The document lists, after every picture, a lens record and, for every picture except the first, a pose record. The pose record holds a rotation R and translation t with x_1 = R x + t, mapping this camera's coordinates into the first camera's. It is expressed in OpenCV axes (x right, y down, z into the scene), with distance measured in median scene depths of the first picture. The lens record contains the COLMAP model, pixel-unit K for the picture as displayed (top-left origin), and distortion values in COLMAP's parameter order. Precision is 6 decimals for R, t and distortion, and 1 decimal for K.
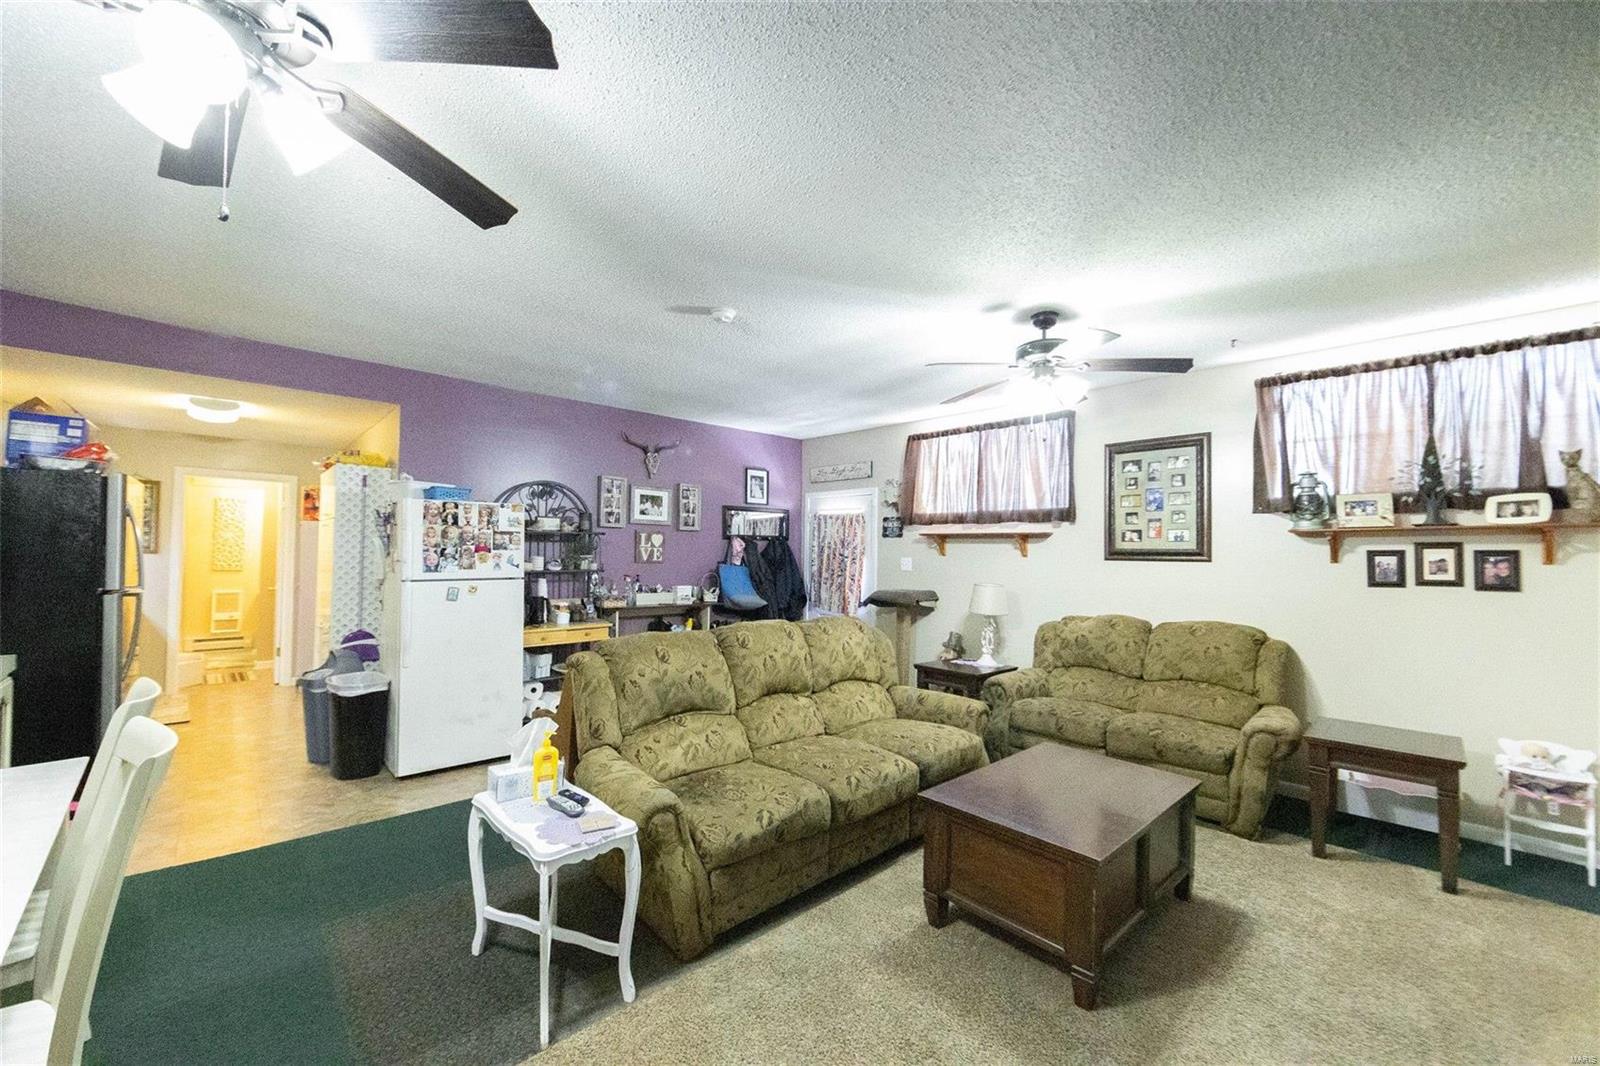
lens RADIAL K [[629.0, 0, 798.7], [0, 629.0, 538.2], [0, 0, 1]] dist [-0.001106, -0.000116]
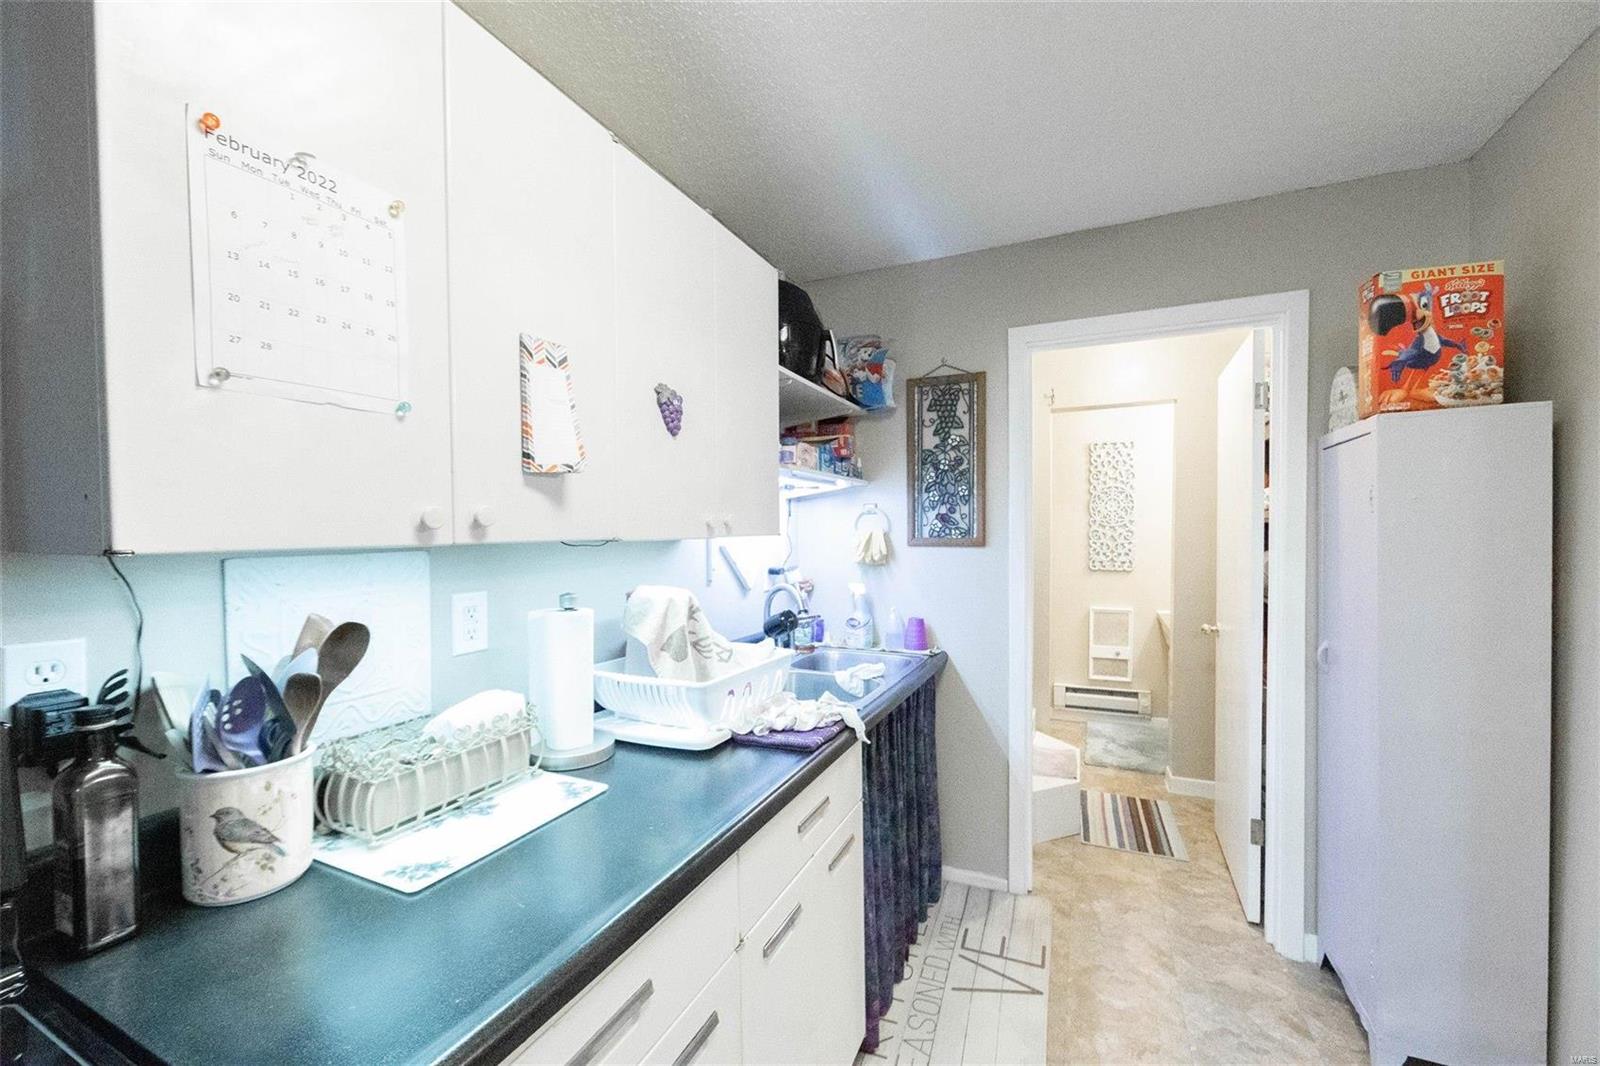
lens RADIAL K [[632.8, 0, 799.3], [0, 632.8, 547.7], [0, 0, 1]] dist [-0.002095, -0.000375]
pose [[0.386861, 0.003984, -0.922129, -0.669039], [0.036980, 0.999119, 0.019831, 0.012468], [0.921396, -0.041772, 0.386373, 0.711183]]
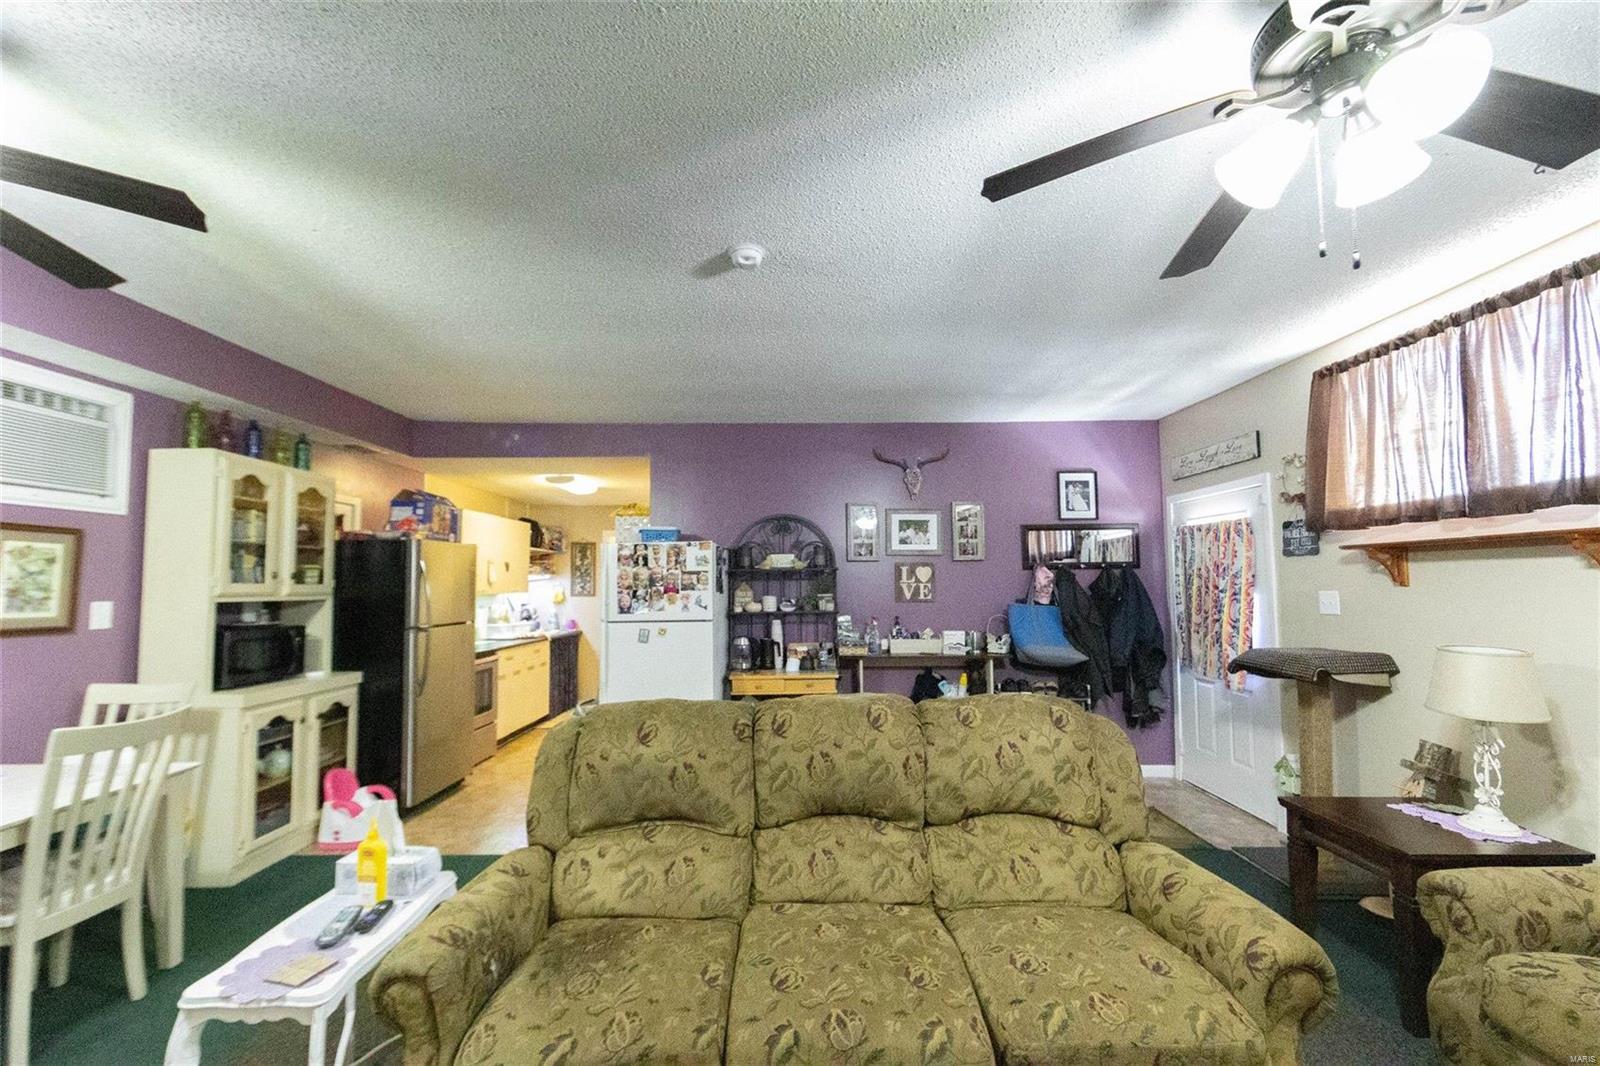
lens RADIAL K [[632.8, 0, 799.3], [0, 632.8, 547.7], [0, 0, 1]] dist [-0.002095, -0.000375]
pose [[0.736989, -0.060652, -0.673177, 0.215926], [0.033374, 0.998016, -0.053382, 0.007497], [0.675080, 0.016875, 0.737552, 0.289869]]
